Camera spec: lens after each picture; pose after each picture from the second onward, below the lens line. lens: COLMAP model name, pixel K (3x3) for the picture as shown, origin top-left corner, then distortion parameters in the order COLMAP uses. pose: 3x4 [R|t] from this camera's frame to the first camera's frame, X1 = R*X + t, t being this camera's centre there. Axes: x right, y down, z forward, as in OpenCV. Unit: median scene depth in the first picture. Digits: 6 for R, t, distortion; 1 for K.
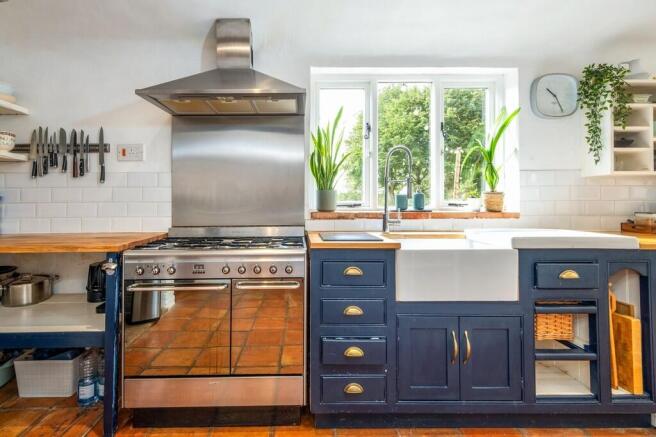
lens RADIAL K [[287.4, 0, 330.3], [0, 287.4, 206.9], [0, 0, 1]] dist [0.010335, -0.000759]
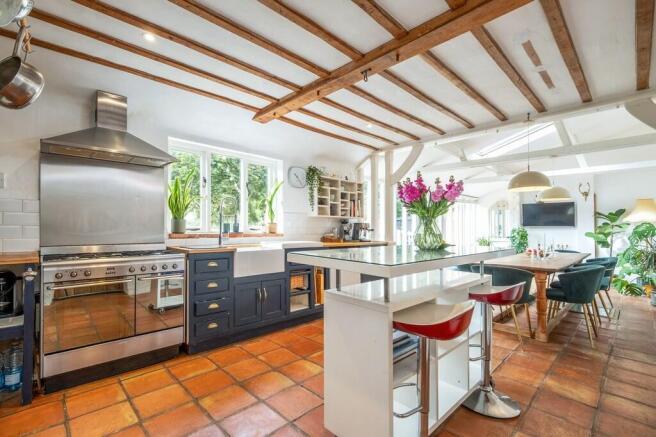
lens RADIAL K [[287.4, 0, 327.4], [0, 287.4, 223.9], [0, 0, 1]] dist [0.010335, -0.000759]
pose [[0.722875, 0.020047, 0.690688, -0.516605], [-0.001558, 0.999624, -0.027383, 0.007150], [-0.690977, 0.018719, 0.722635, -0.669682]]
